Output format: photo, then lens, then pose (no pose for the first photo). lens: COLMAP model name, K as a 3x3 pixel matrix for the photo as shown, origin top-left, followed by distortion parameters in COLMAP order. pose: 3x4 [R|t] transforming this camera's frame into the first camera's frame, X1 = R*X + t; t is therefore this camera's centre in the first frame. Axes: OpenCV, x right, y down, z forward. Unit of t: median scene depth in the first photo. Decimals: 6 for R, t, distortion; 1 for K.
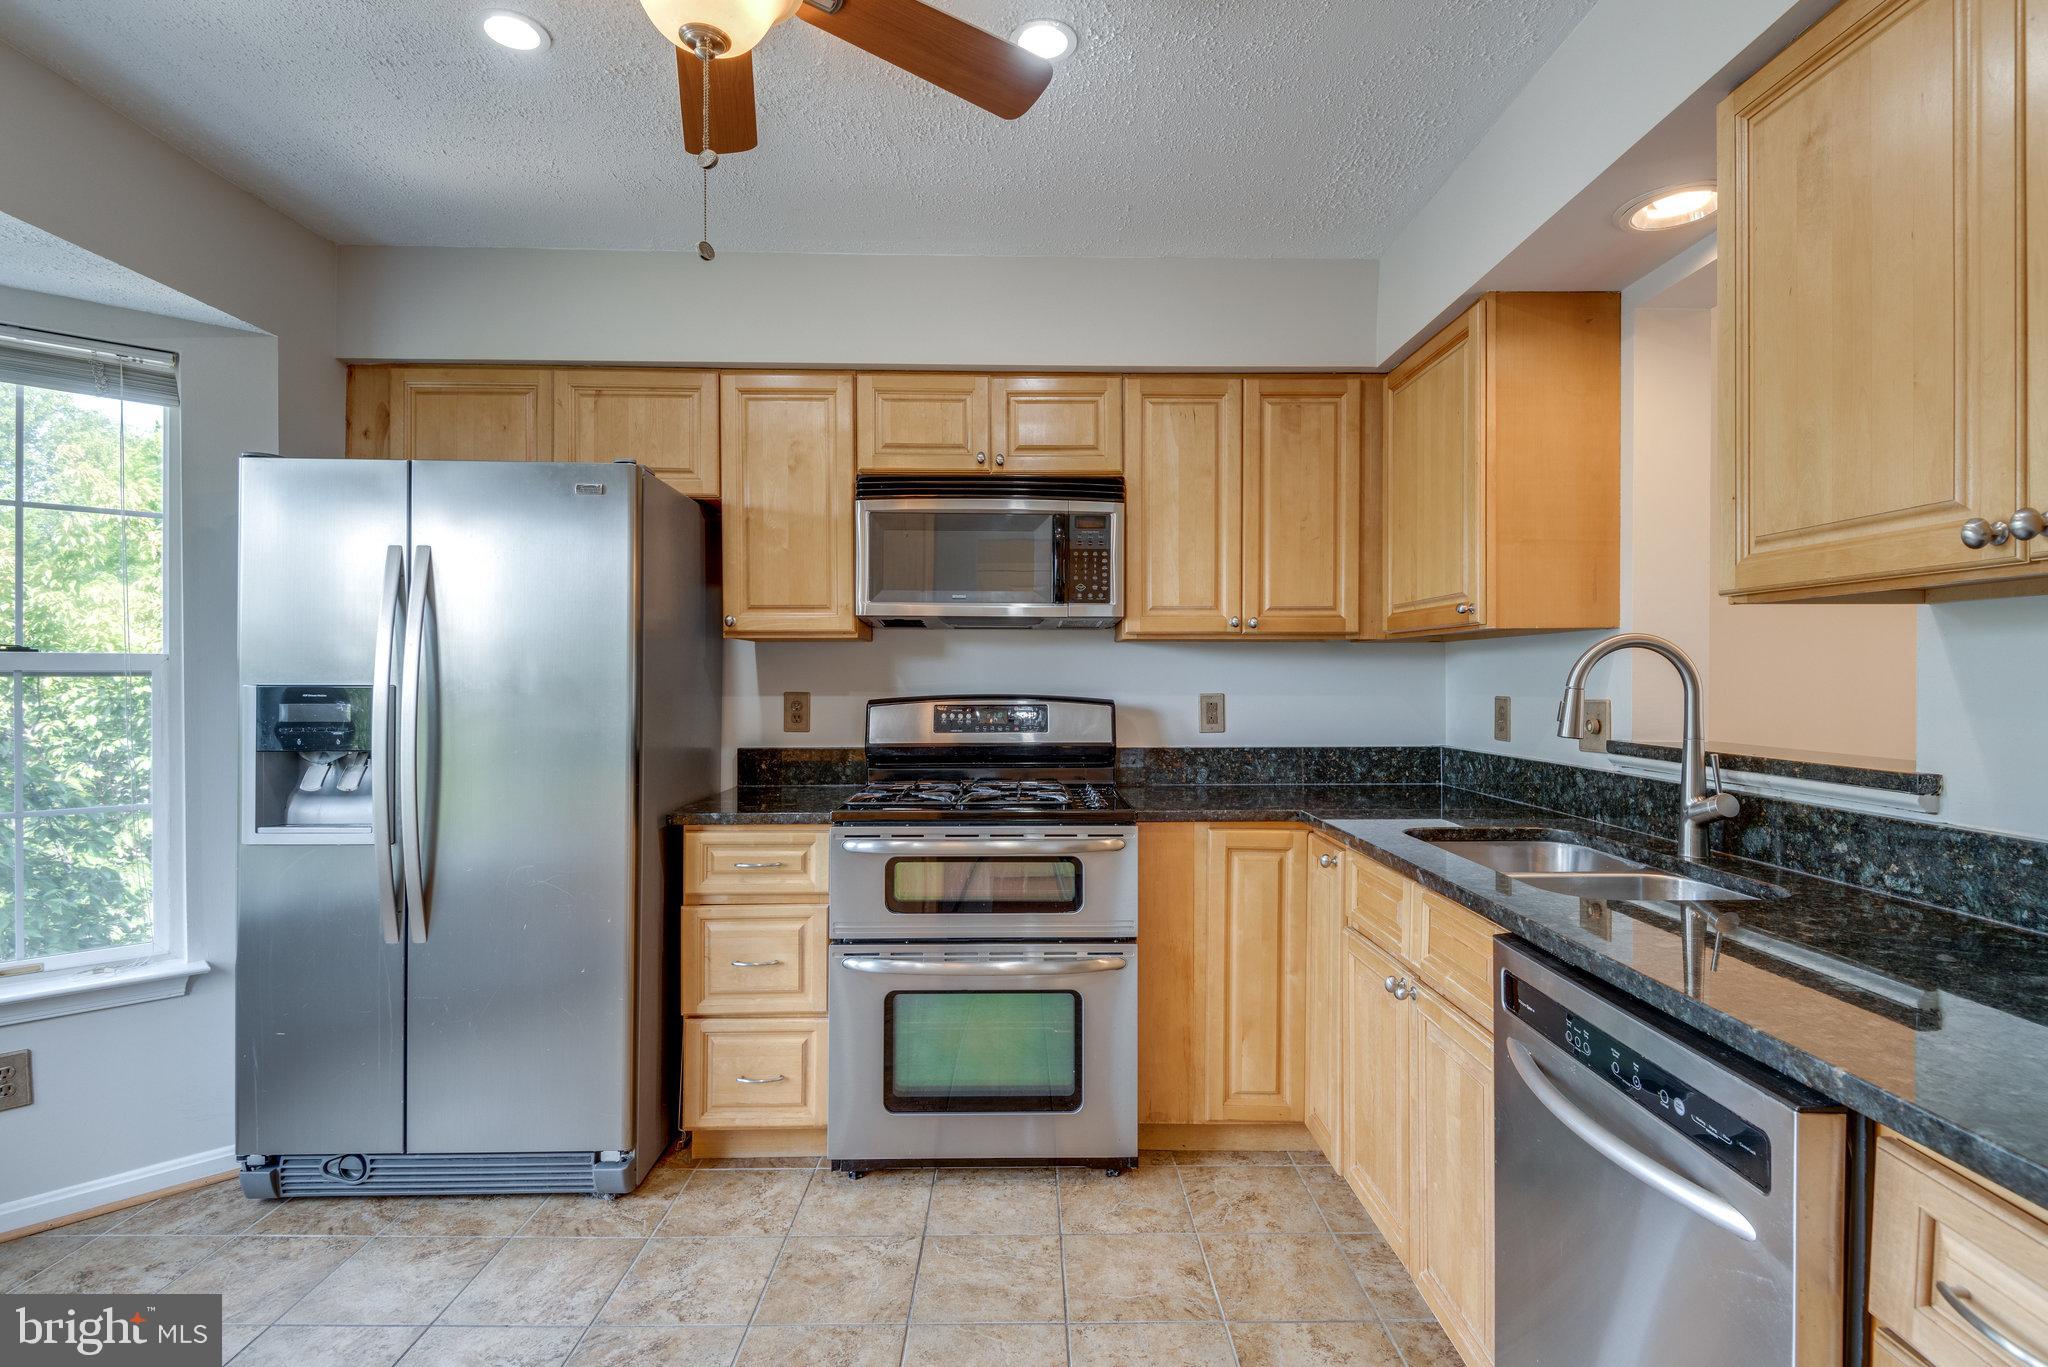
lens RADIAL K [[972.7, 0, 1025.8], [0, 972.7, 682.8], [0, 0, 1]] dist [0.026342, -0.016772]
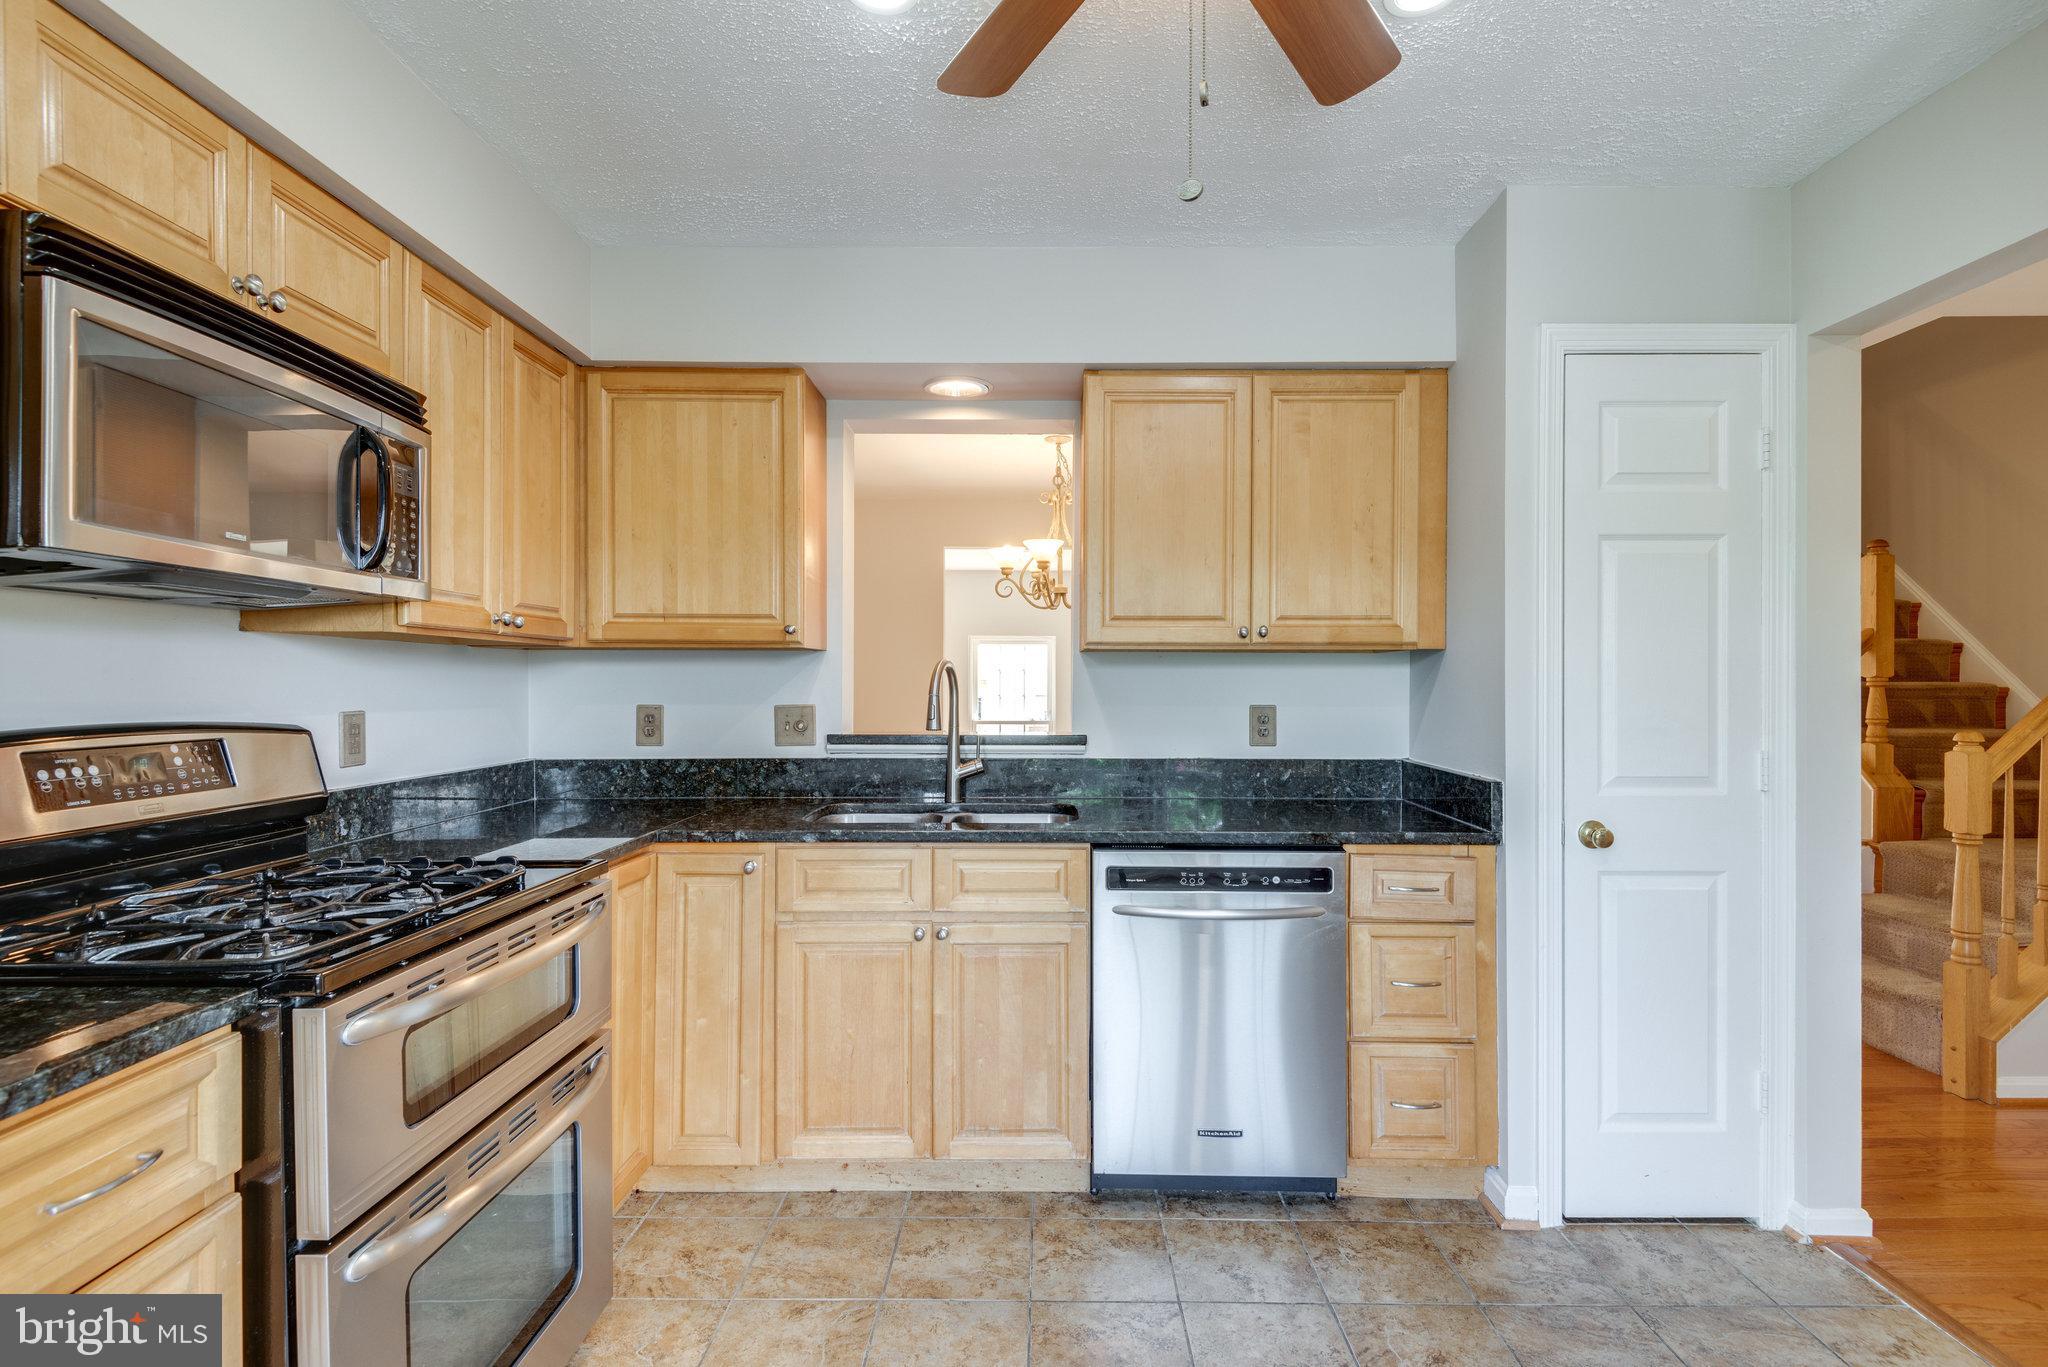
lens RADIAL K [[972.7, 0, 1039.3], [0, 972.7, 683.6], [0, 0, 1]] dist [0.026342, -0.016772]
pose [[0.022530, 0.000031, 0.999746, -0.630674], [0.004089, 0.999992, -0.000123, -0.008292], [-0.999738, 0.004091, 0.022530, 0.595893]]
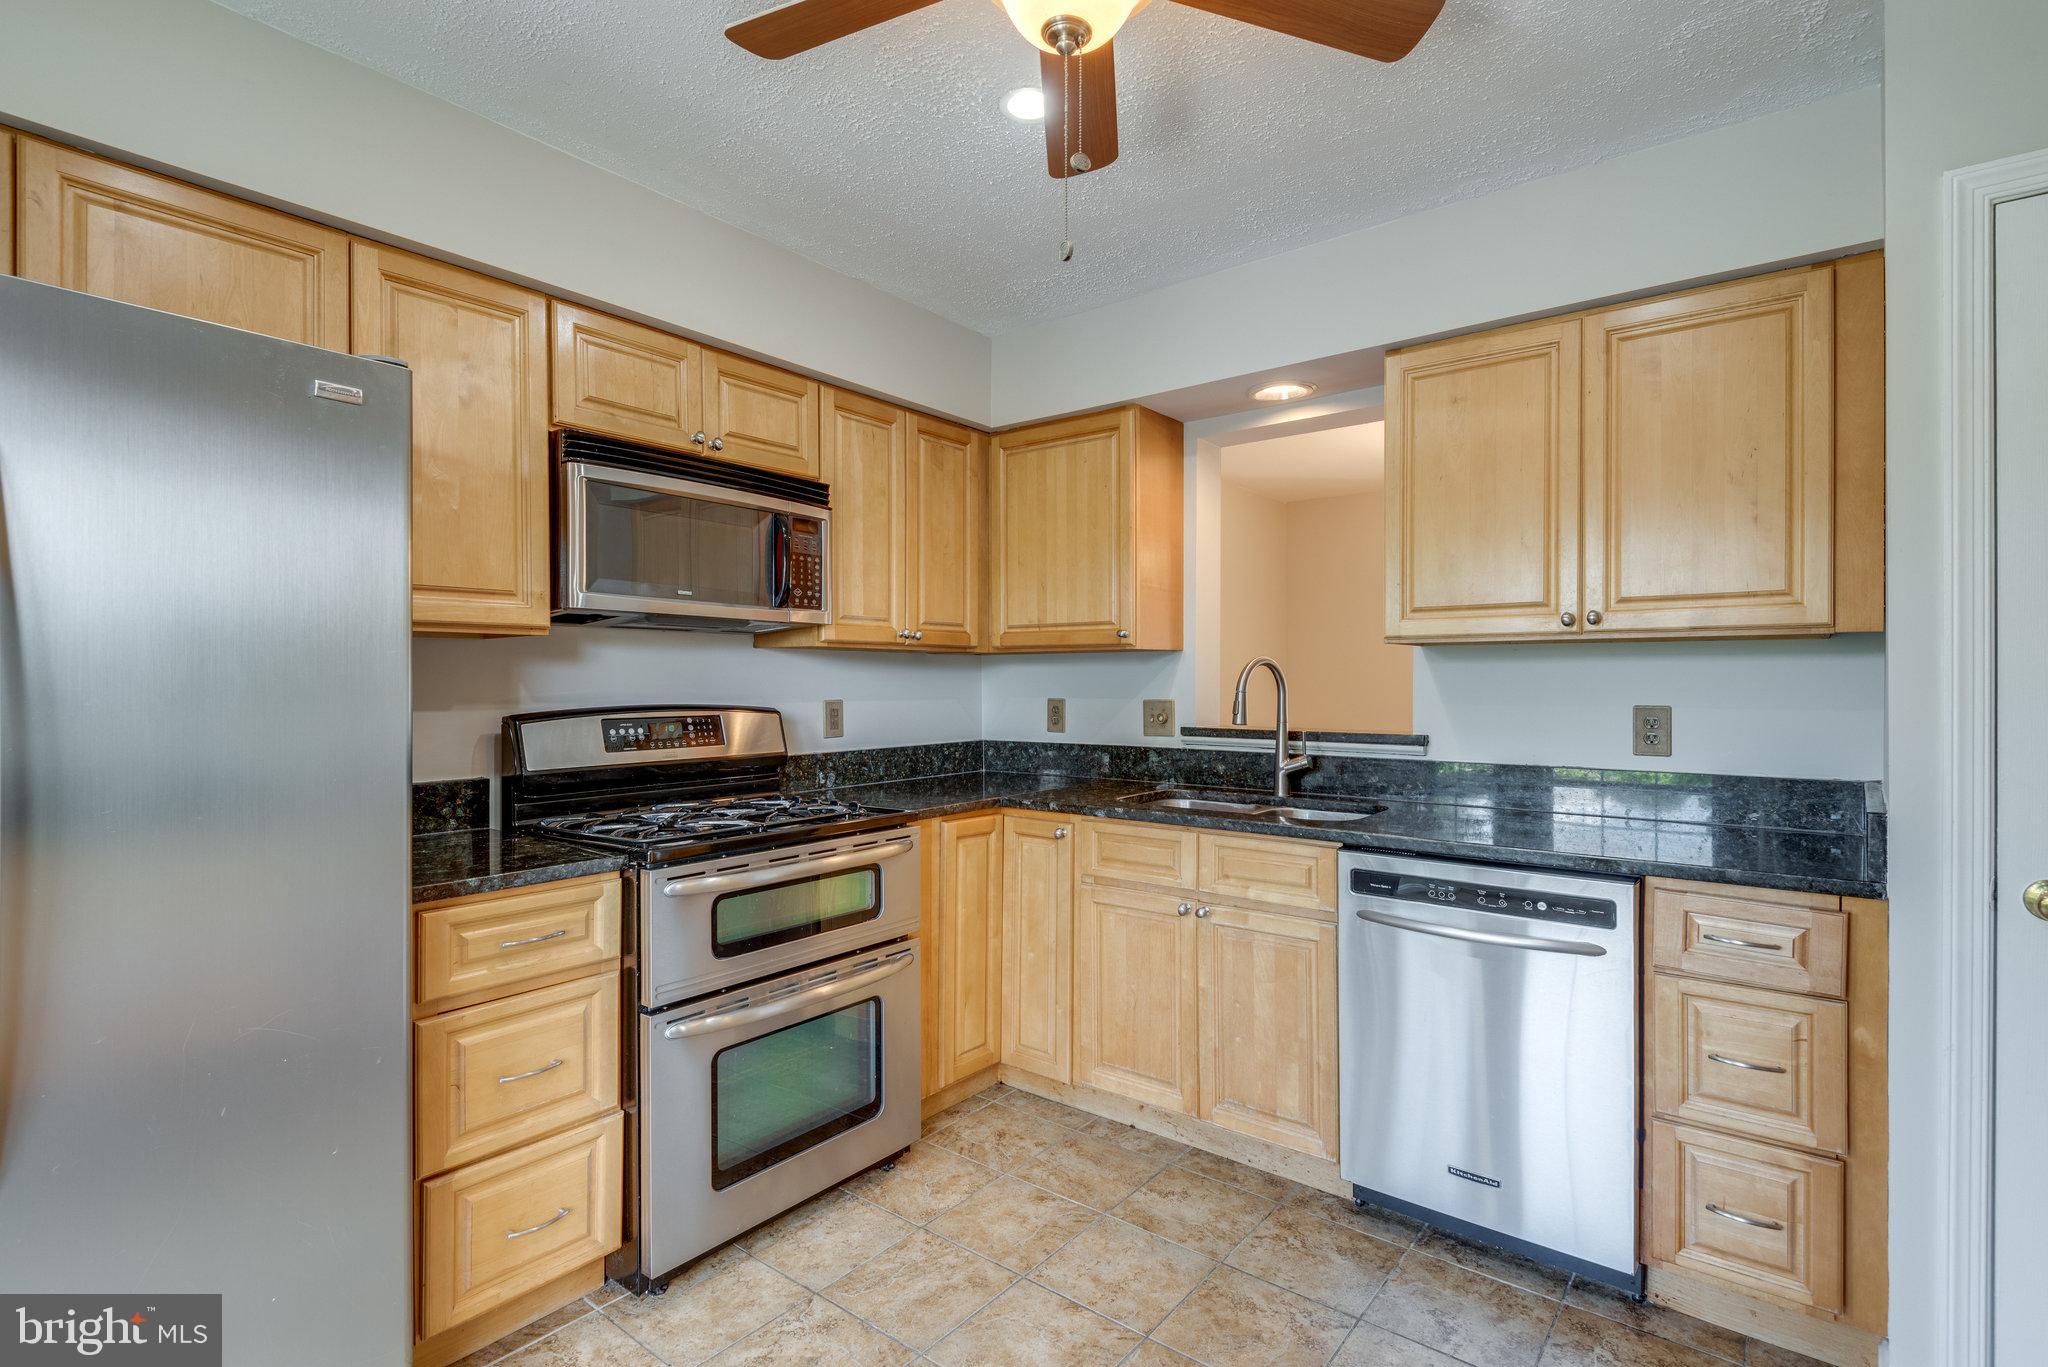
lens RADIAL K [[972.7, 0, 1031.4], [0, 972.7, 684.7], [0, 0, 1]] dist [0.026342, -0.016772]
pose [[0.631073, -0.003003, 0.775718, -0.591734], [0.004912, 0.999988, -0.000124, -0.004990], [-0.775708, 0.003888, 0.631080, 0.222864]]
